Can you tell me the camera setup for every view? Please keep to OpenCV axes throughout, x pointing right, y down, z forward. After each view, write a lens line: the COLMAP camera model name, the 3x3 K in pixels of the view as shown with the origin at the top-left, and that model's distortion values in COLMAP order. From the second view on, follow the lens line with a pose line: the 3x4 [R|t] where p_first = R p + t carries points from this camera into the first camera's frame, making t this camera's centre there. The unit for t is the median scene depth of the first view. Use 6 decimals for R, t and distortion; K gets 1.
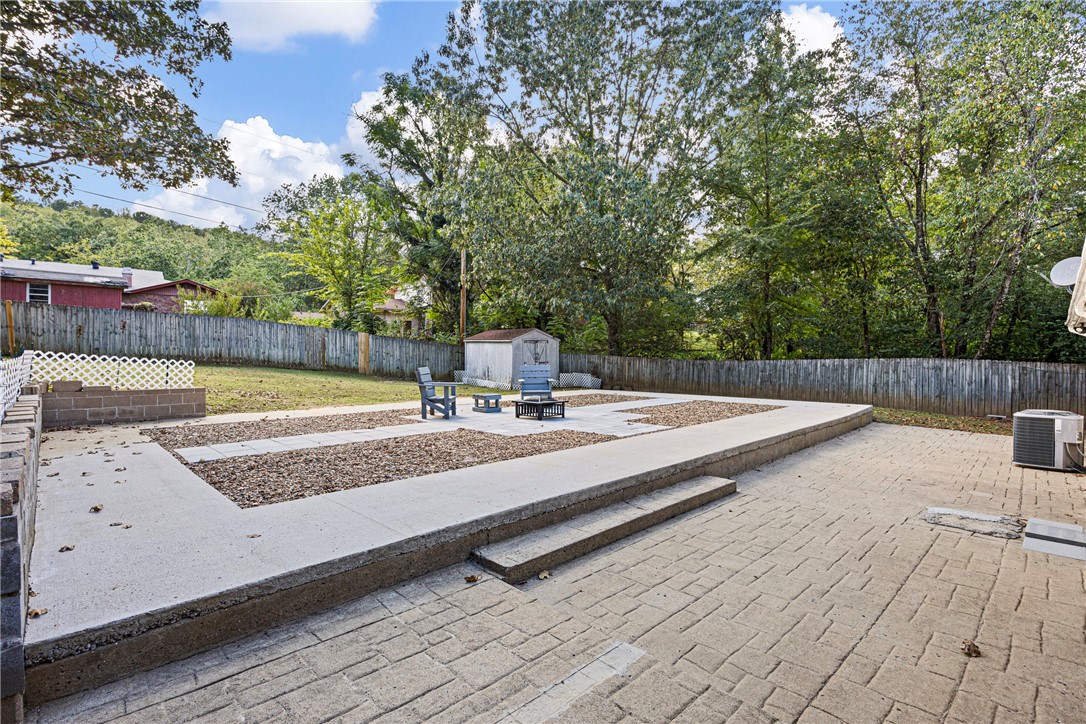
lens RADIAL K [[512.1, 0, 546.6], [0, 512.1, 355.7], [0, 0, 1]] dist [-0.000057, -0.000116]
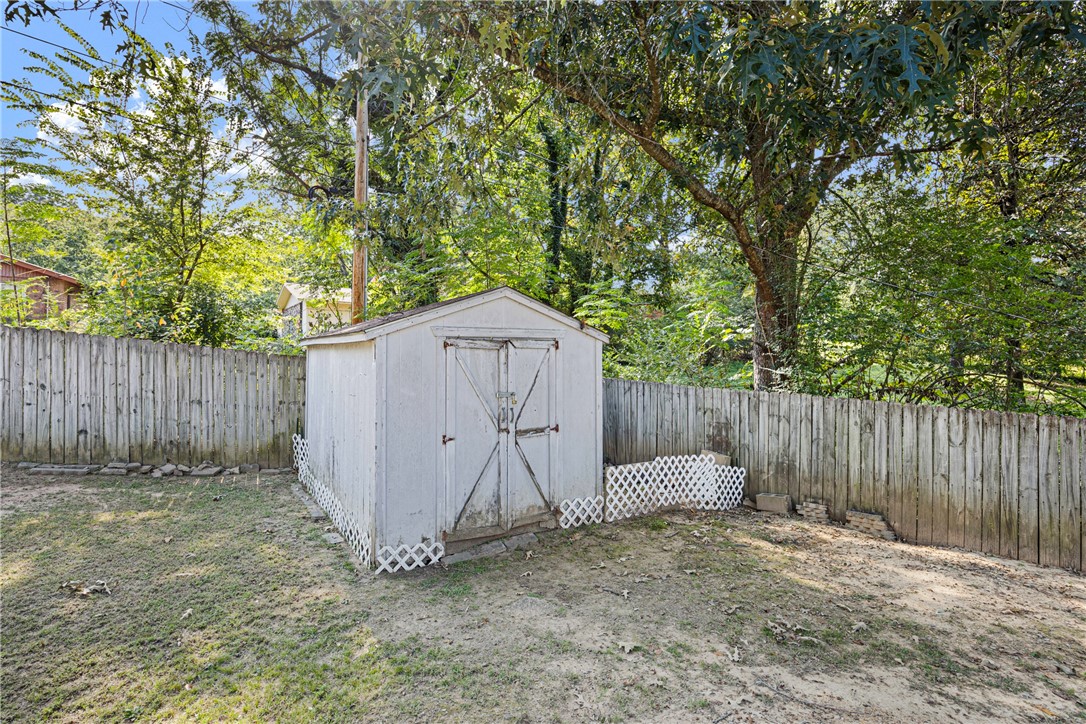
lens RADIAL K [[517.3, 0, 548.9], [0, 517.3, 366.1], [0, 0, 1]] dist [0.011595, -0.000329]
pose [[0.994490, 0.000144, -0.104832, 0.024473], [0.000390, 0.999987, 0.005074, -0.017943], [0.104832, -0.005087, 0.994477, 0.732406]]
